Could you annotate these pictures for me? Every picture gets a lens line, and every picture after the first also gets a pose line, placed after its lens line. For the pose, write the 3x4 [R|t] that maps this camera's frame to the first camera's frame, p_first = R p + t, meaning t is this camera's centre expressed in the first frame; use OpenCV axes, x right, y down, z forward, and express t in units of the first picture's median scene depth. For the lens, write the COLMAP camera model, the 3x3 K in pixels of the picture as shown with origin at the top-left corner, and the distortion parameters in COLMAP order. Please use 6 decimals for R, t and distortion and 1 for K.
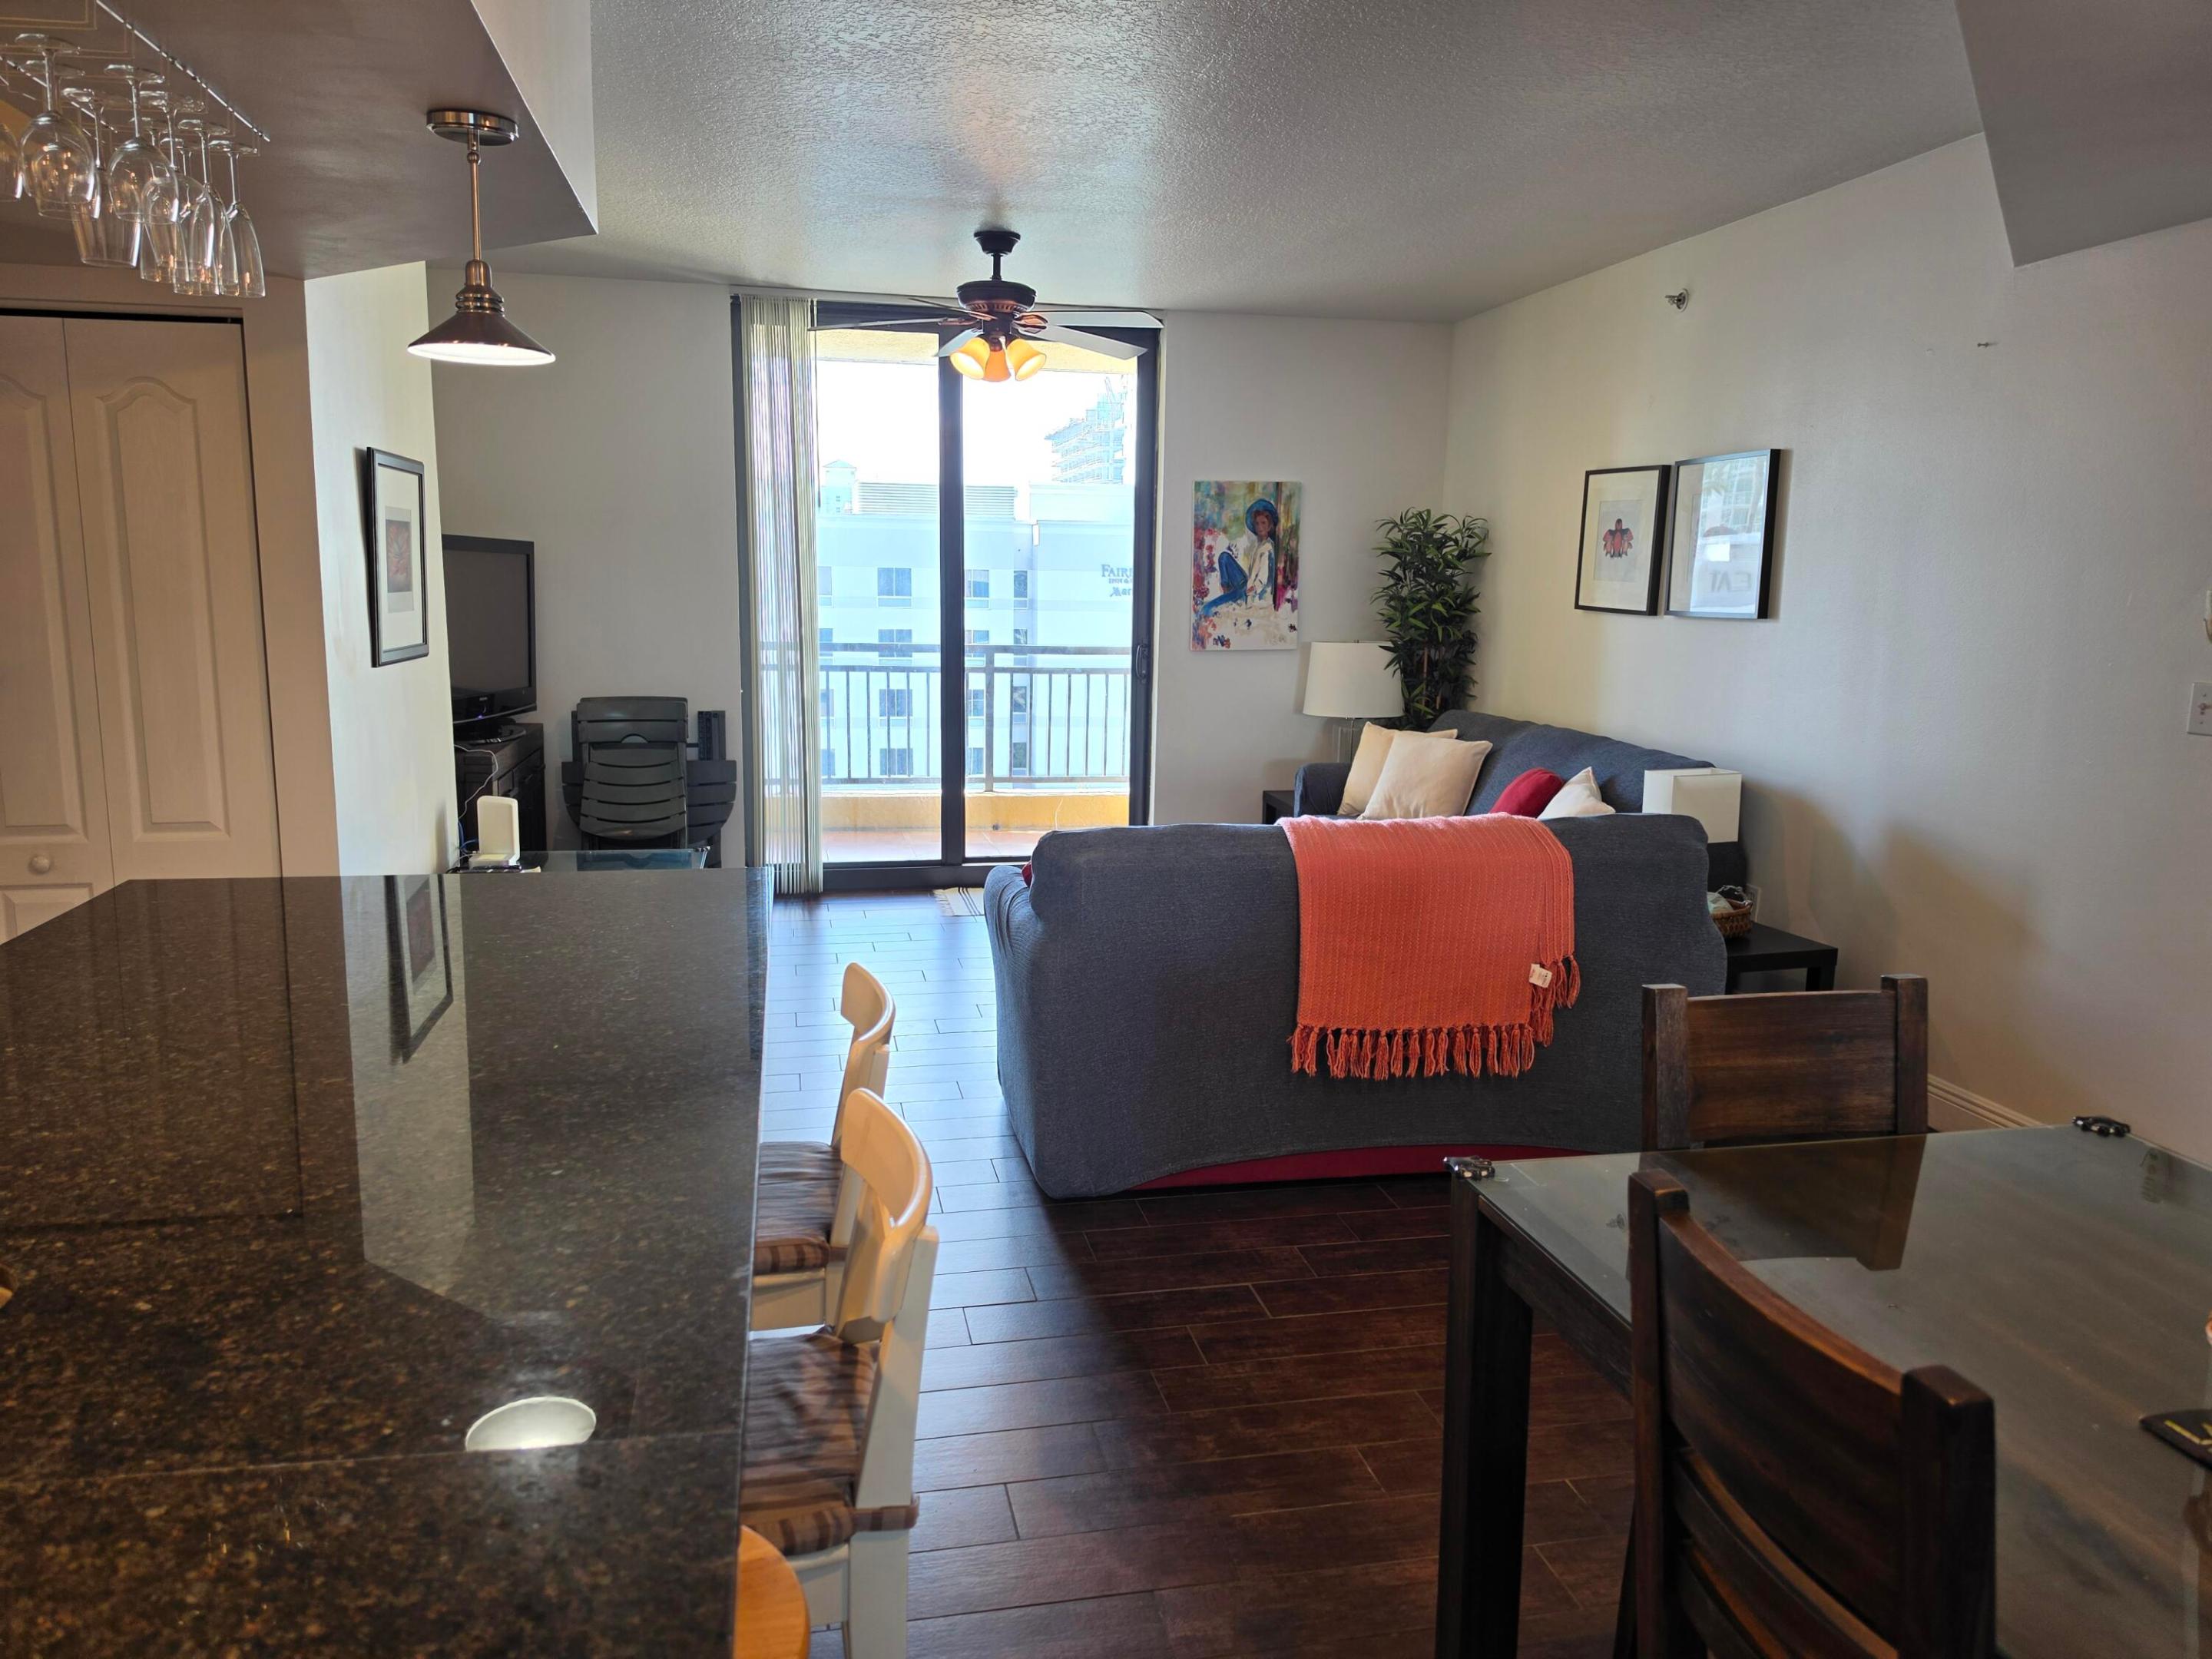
lens RADIAL K [[1511.5, 0, 1106.0], [0, 1511.5, 829.5], [0, 0, 1]] dist [0.090984, -0.135161]
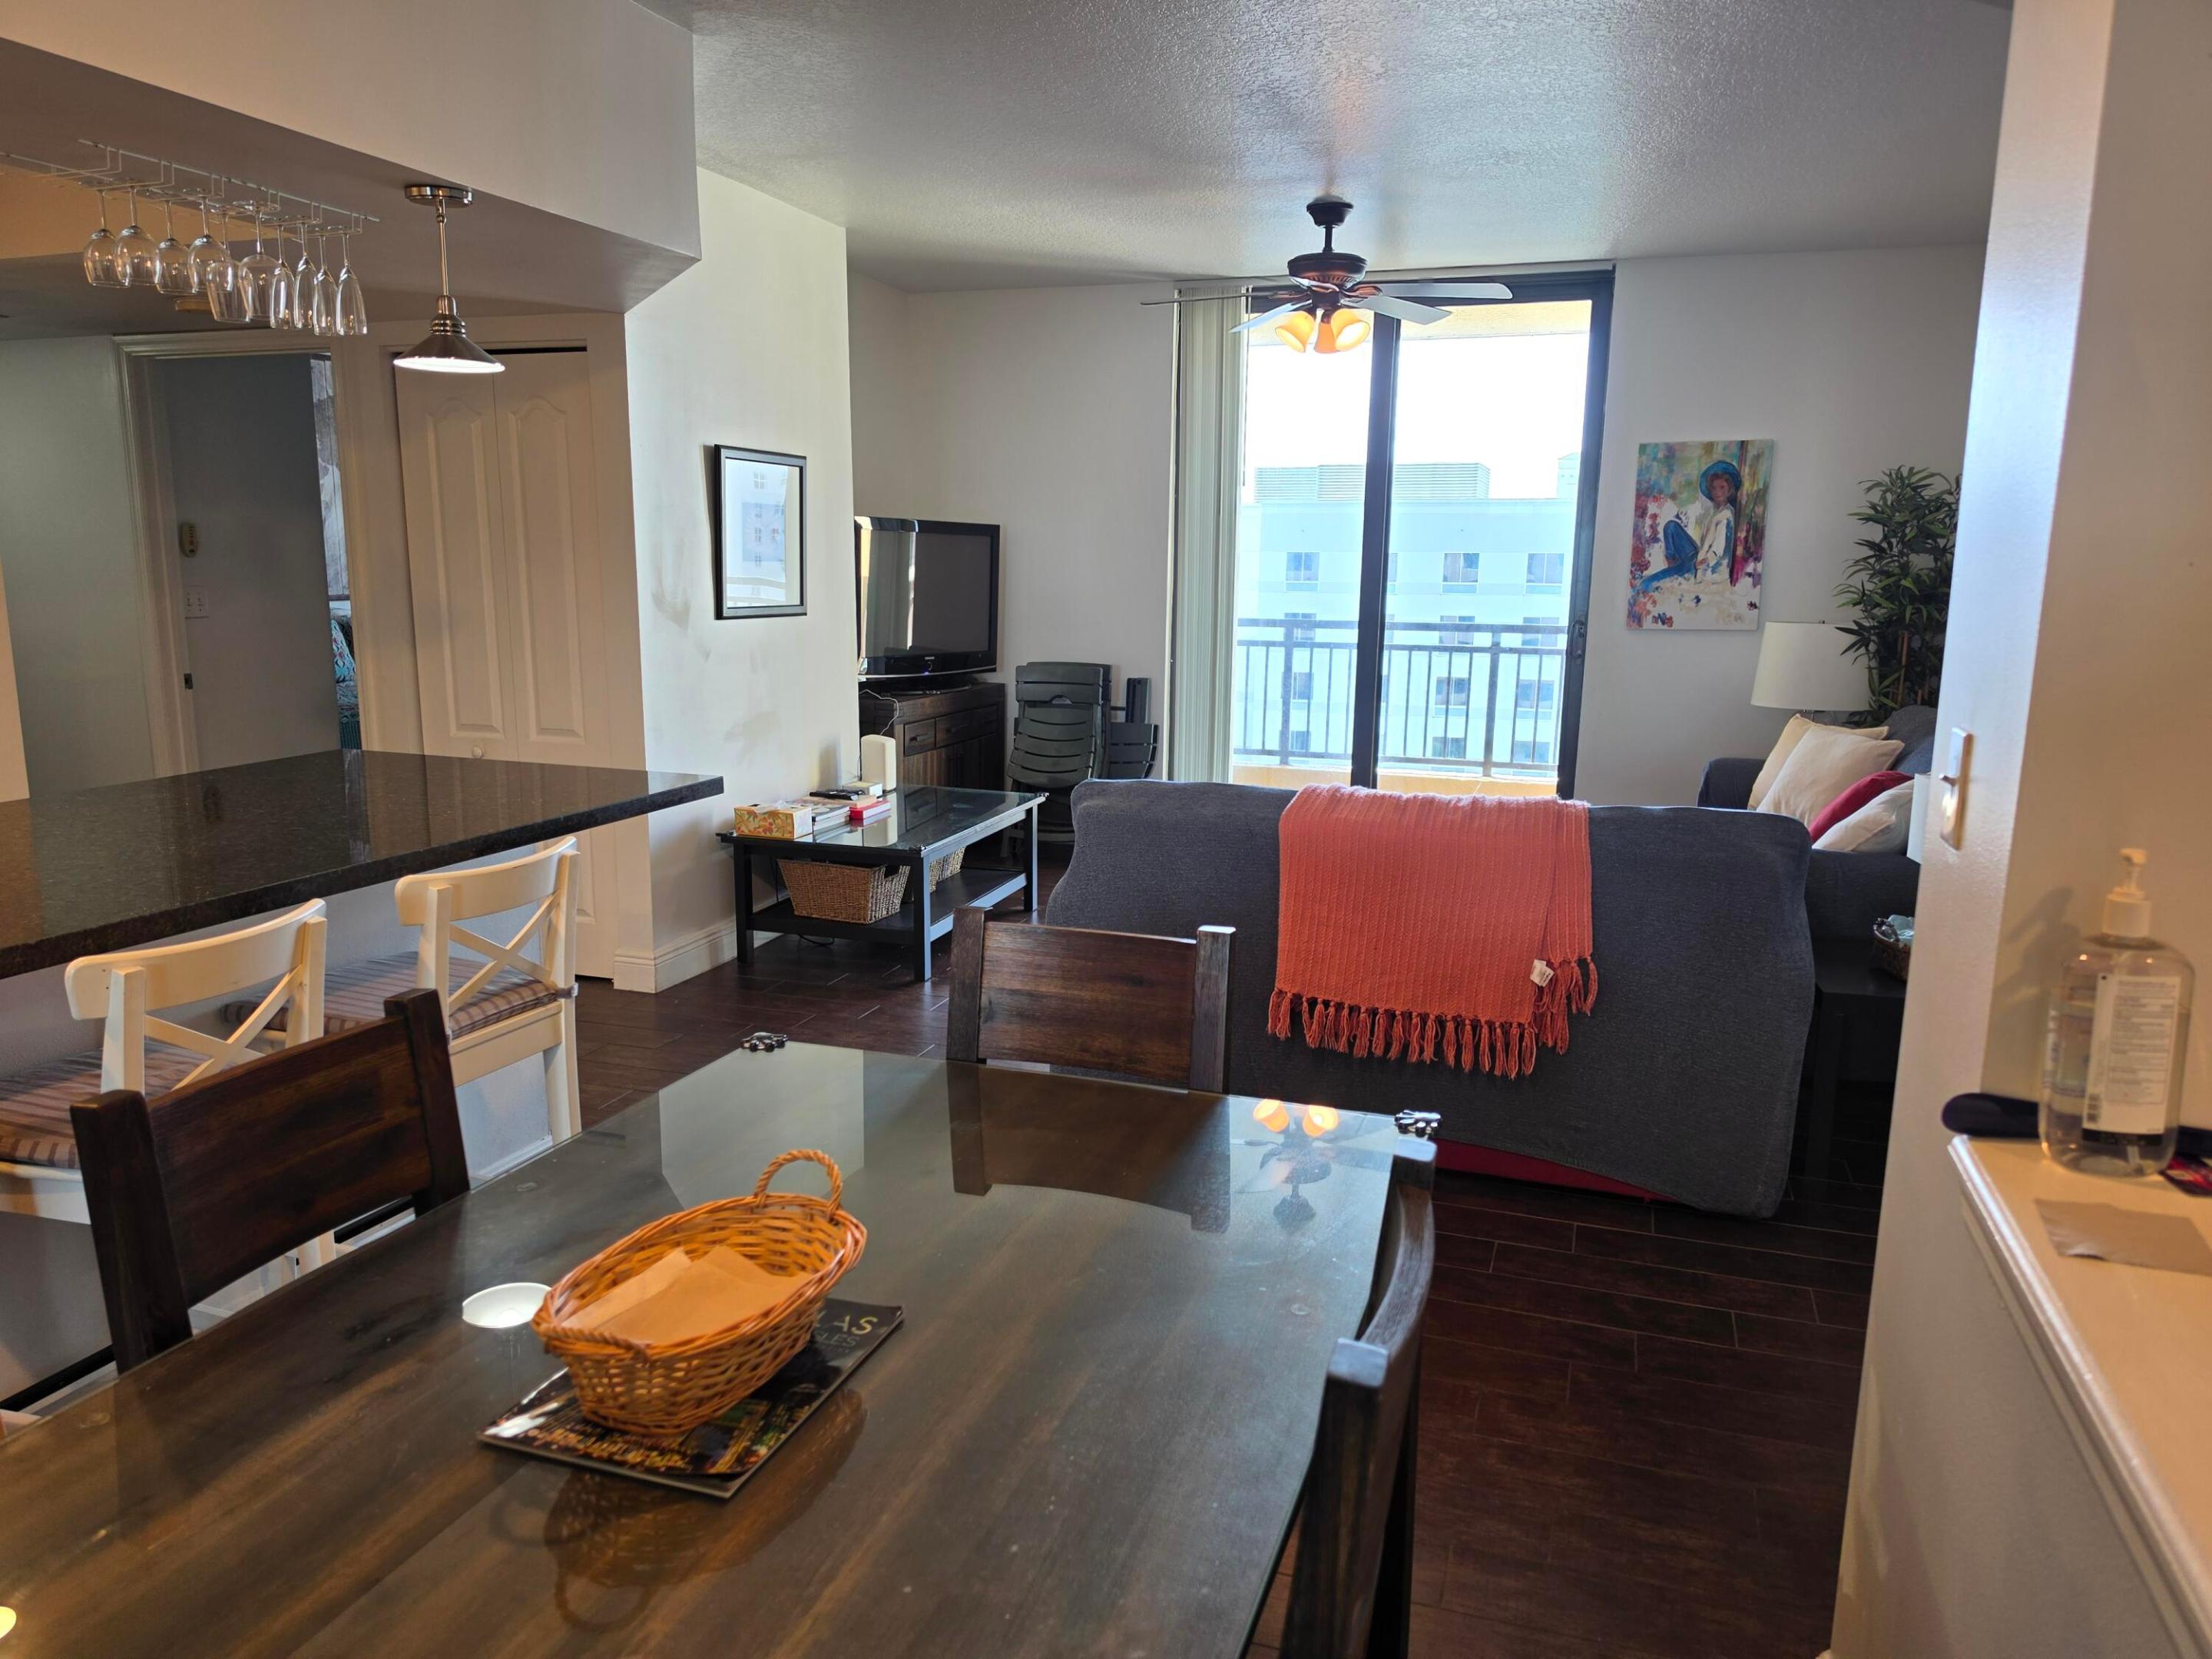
lens RADIAL K [[1535.4, 0, 1100.7], [0, 1535.4, 837.8], [0, 0, 1]] dist [0.064837, -0.084543]
pose [[0.862157, 0.088169, -0.498910, 0.268492], [-0.083317, 0.996008, 0.032040, 0.004031], [0.499743, 0.013944, 0.866062, 0.034527]]
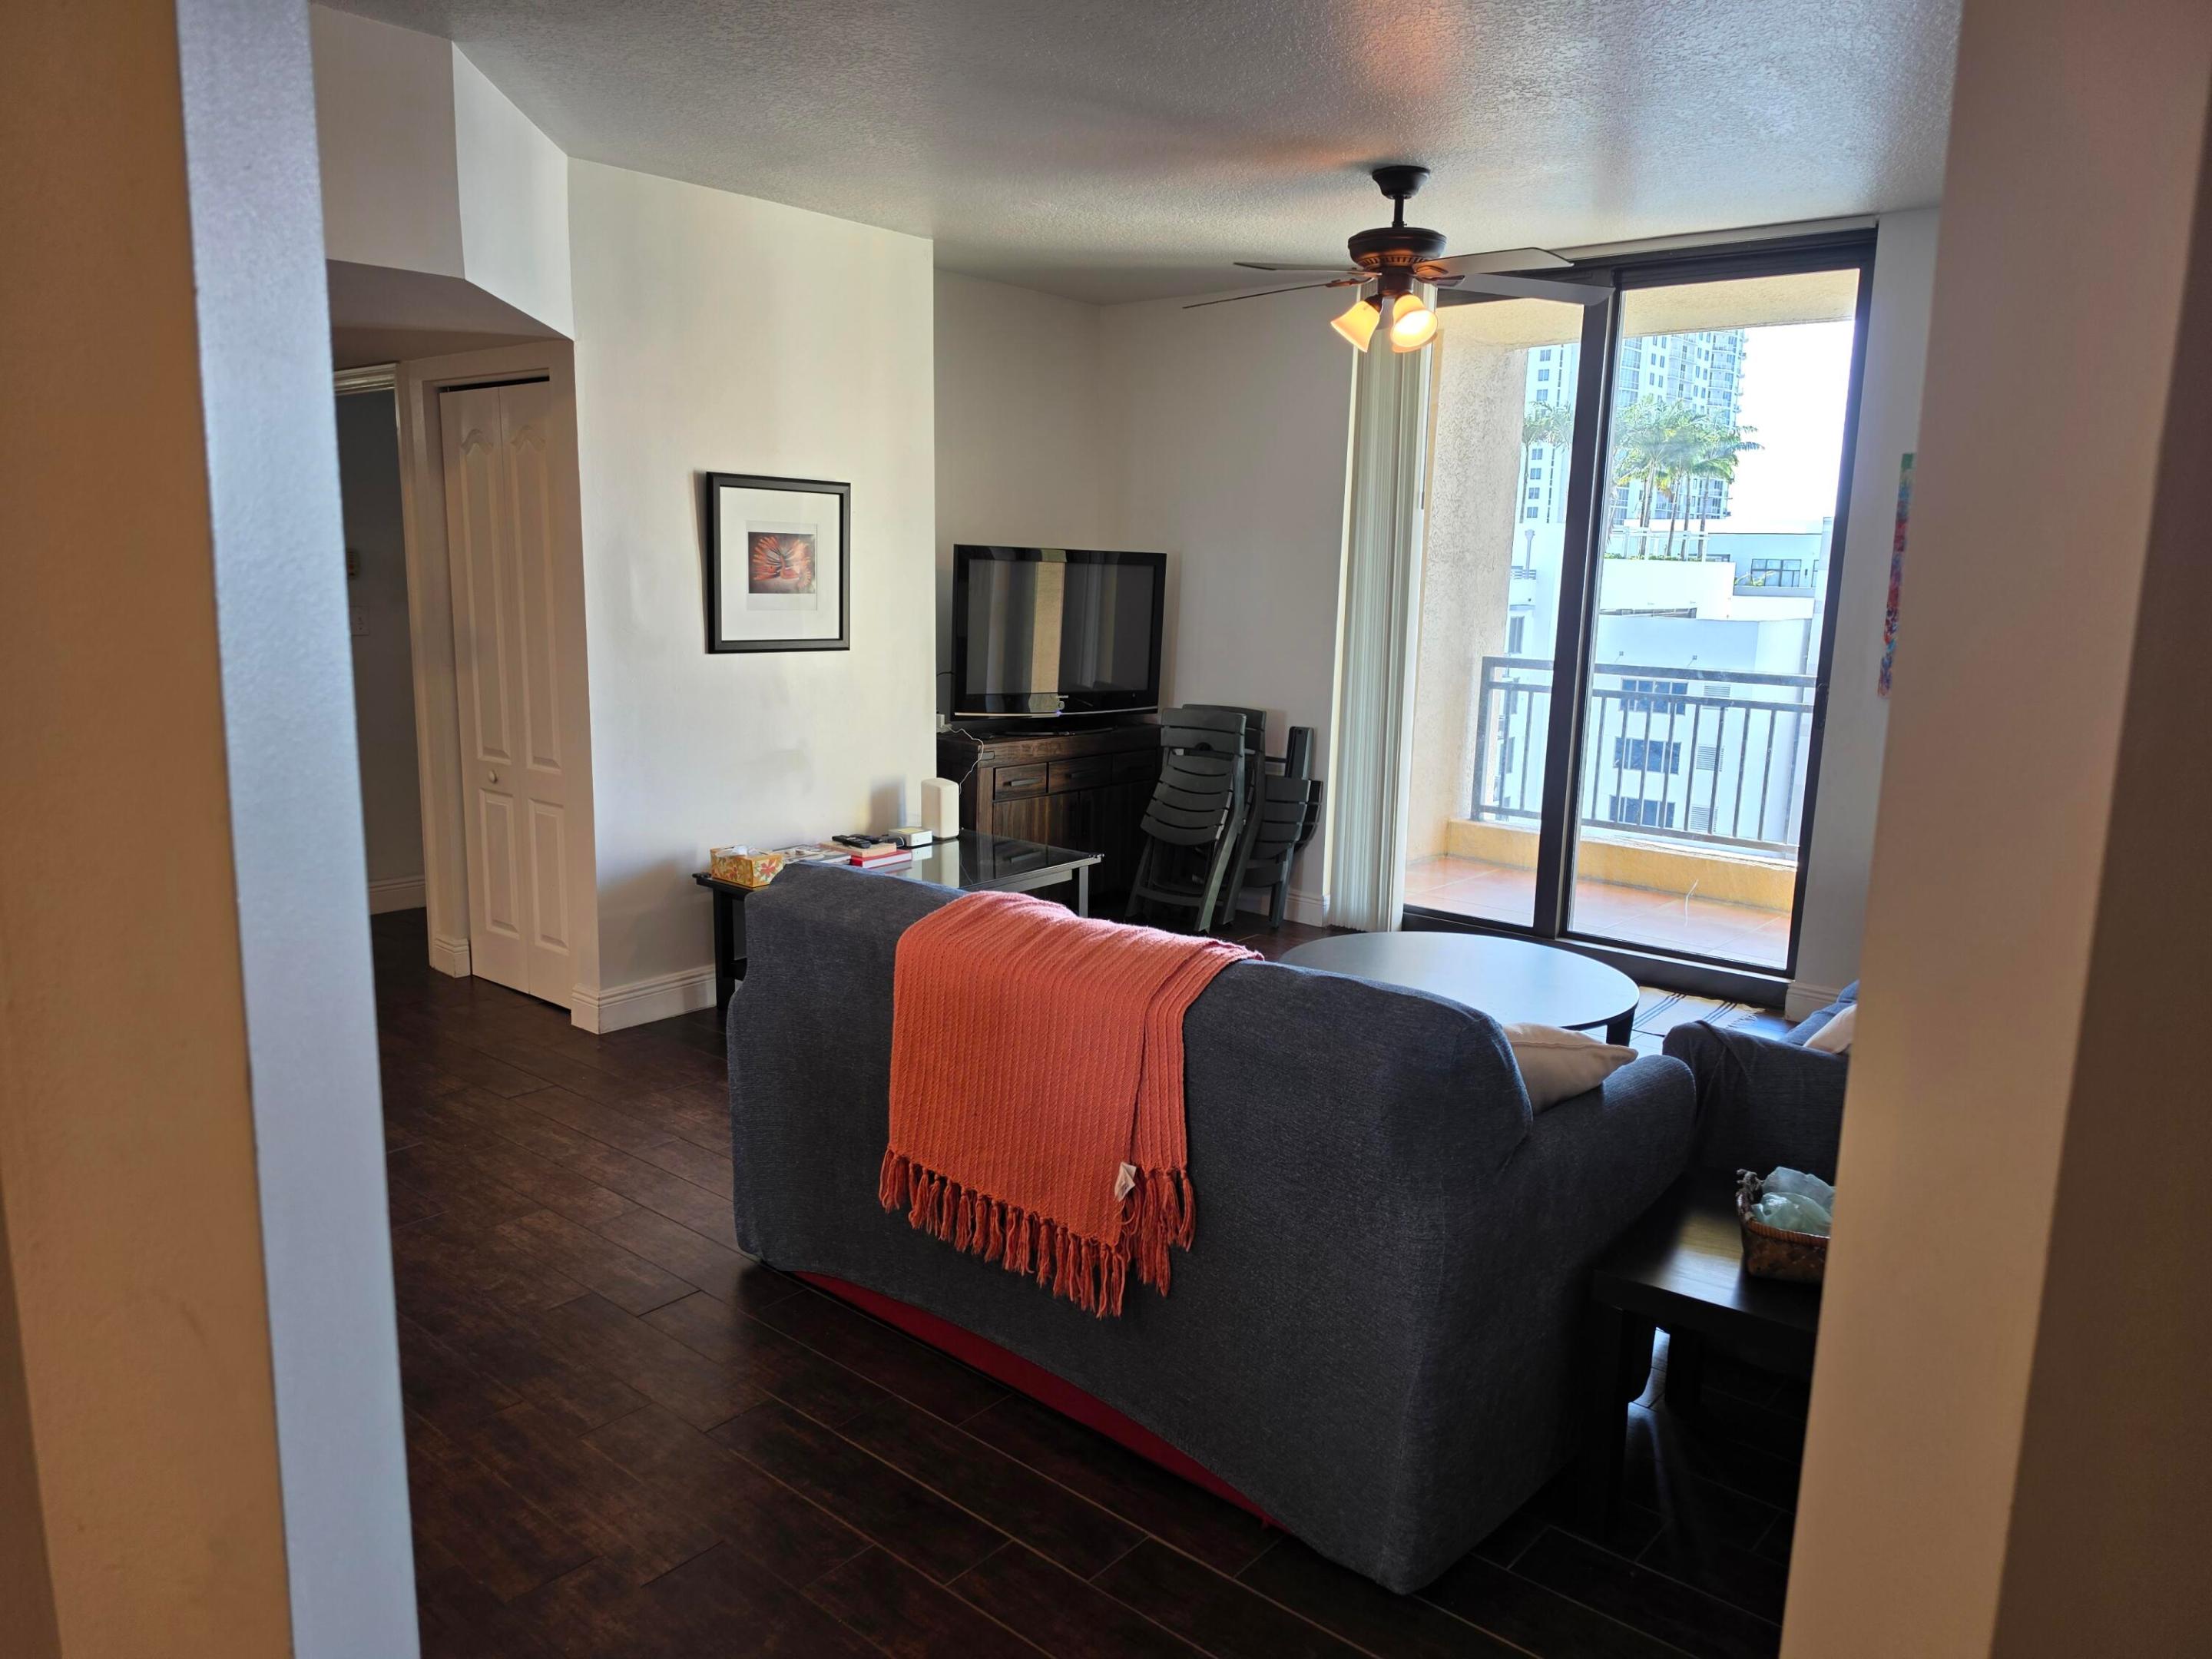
lens RADIAL K [[1511.5, 0, 1106.0], [0, 1511.5, 829.5], [0, 0, 1]] dist [0.090984, -0.135161]
pose [[0.613252, 0.133649, -0.778498, 0.407090], [-0.141154, 0.988260, 0.058468, -0.049268], [0.777173, 0.074033, 0.624918, 0.297802]]
